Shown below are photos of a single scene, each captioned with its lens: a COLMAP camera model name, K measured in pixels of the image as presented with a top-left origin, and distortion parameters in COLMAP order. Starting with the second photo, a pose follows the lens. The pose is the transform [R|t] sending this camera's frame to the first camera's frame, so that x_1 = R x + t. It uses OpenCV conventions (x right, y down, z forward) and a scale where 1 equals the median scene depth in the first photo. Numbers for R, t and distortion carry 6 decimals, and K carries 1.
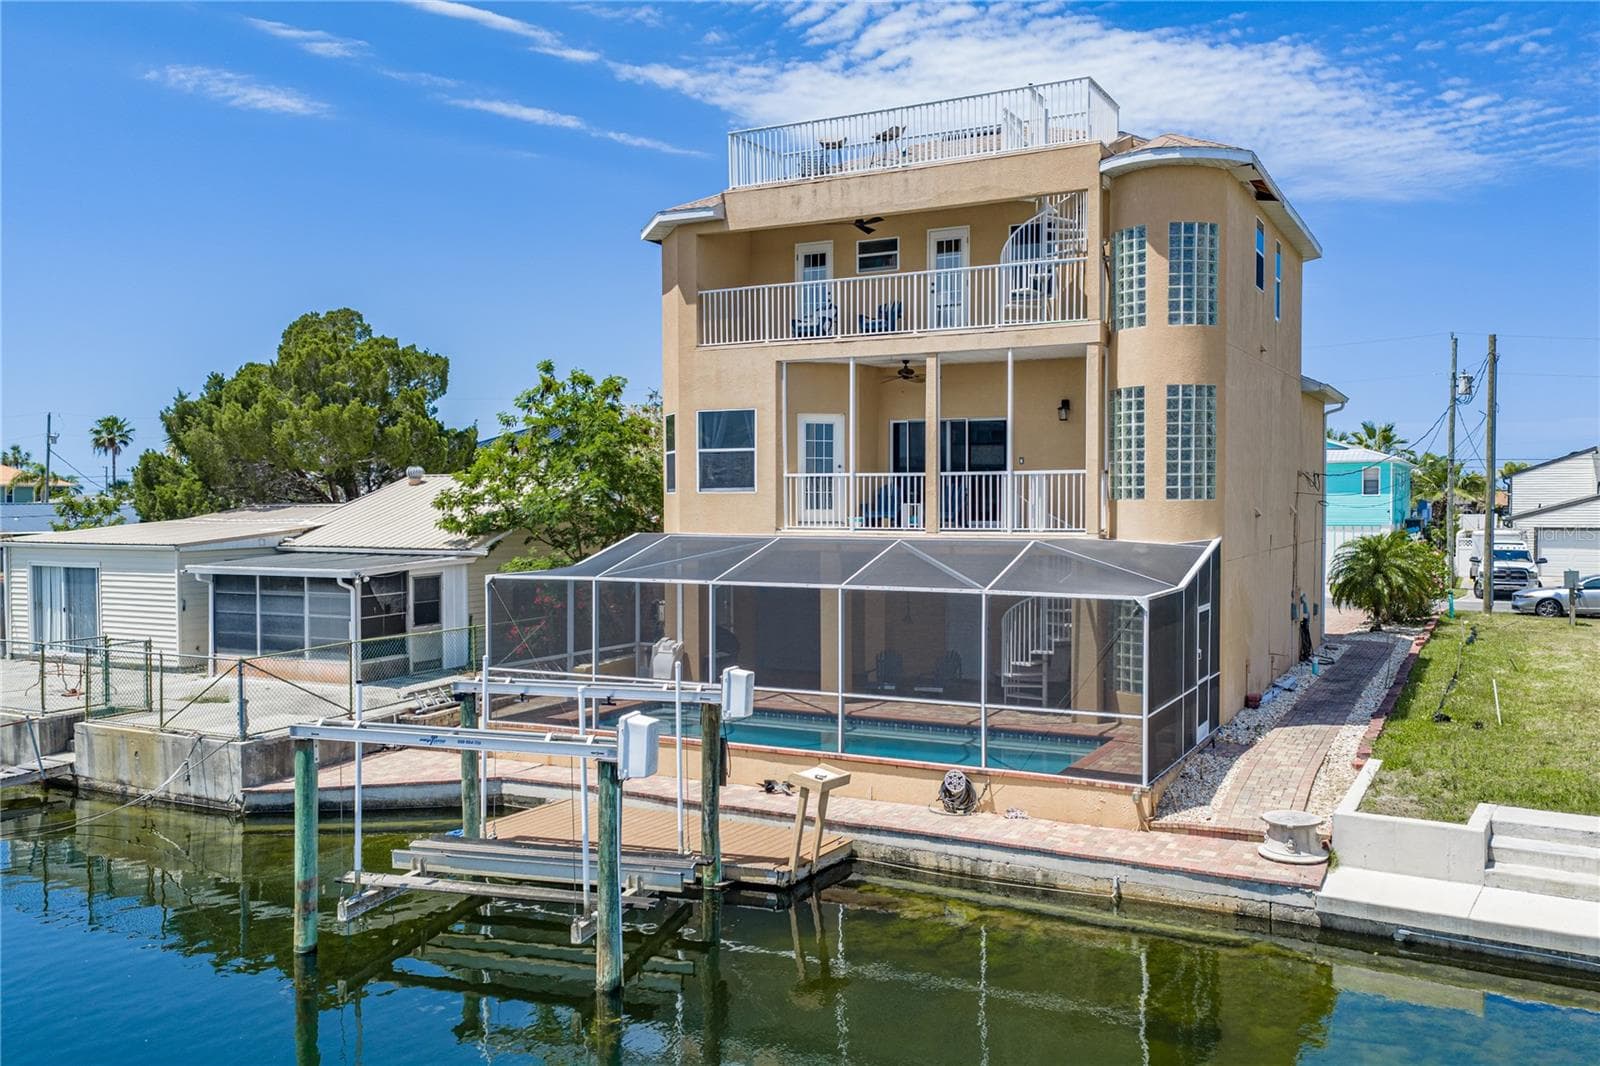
lens RADIAL K [[1298.7, 0, 800.0], [0, 1298.7, 533.0], [0, 0, 1]] dist [0.026548, -0.006572]
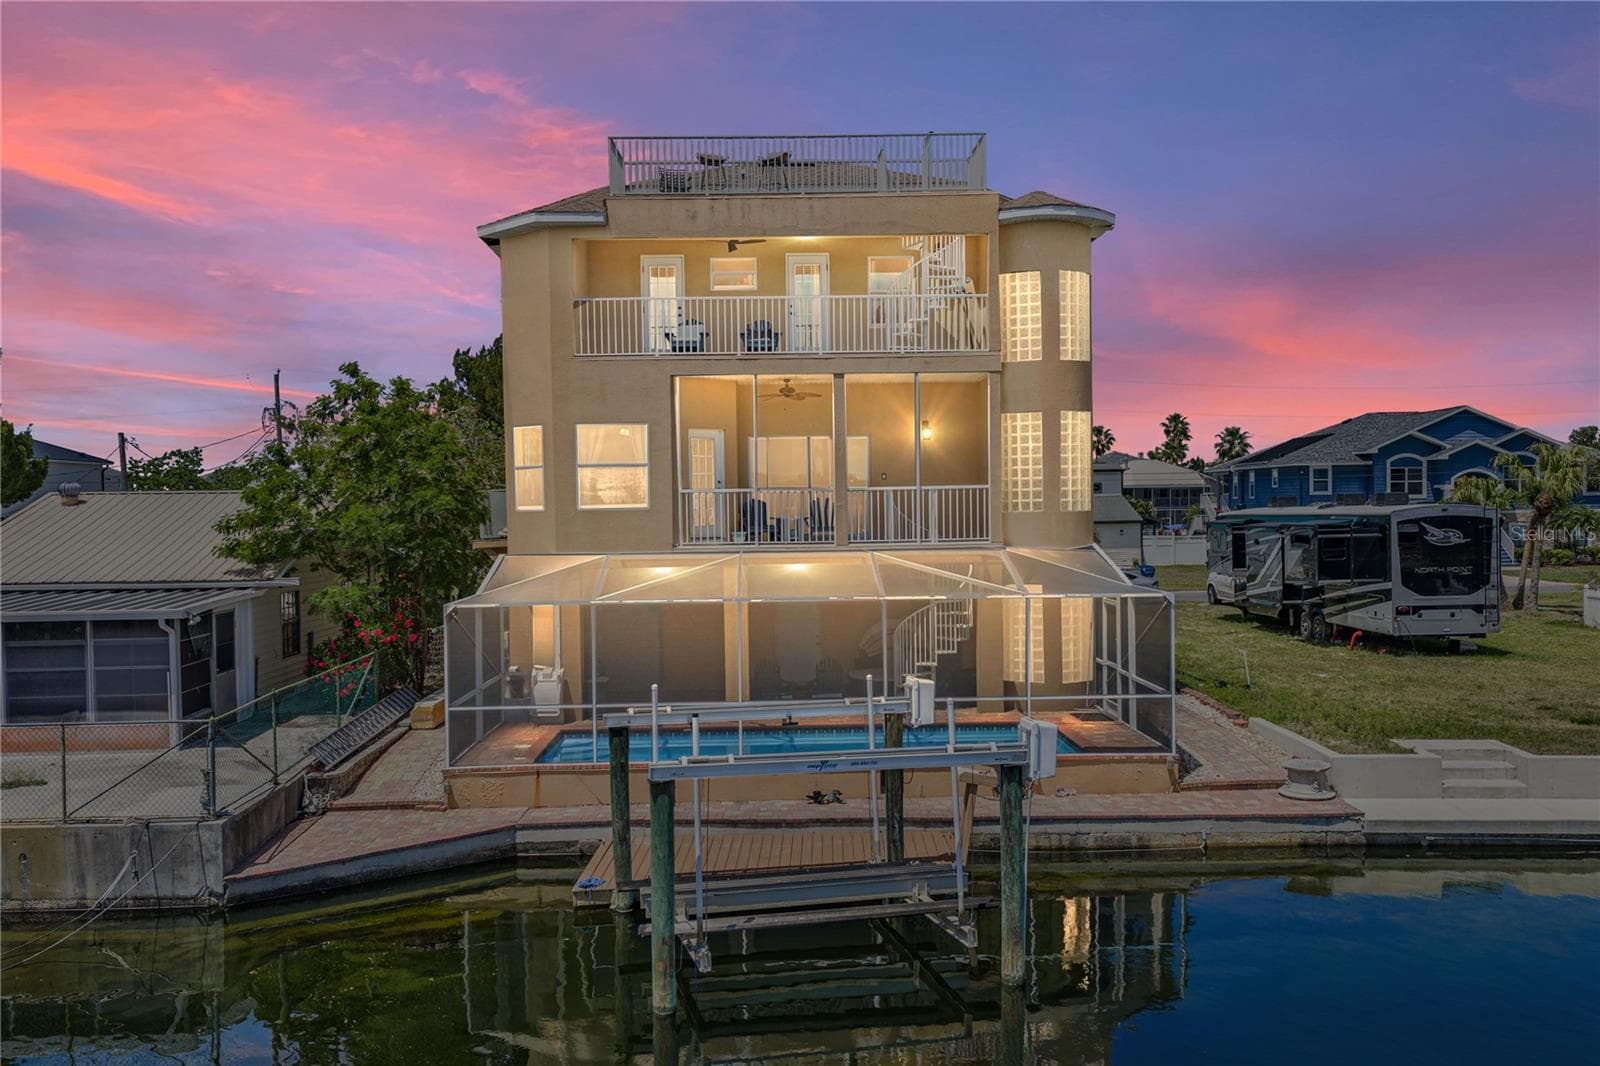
lens RADIAL K [[1326.1, 0, 795.1], [0, 1326.1, 535.3], [0, 0, 1]] dist [0.027839, -0.000524]
pose [[0.876356, -0.021276, 0.481193, -0.472534], [0.025685, 0.999667, -0.002577, -0.006812], [-0.480978, 0.014618, 0.876611, 0.083823]]
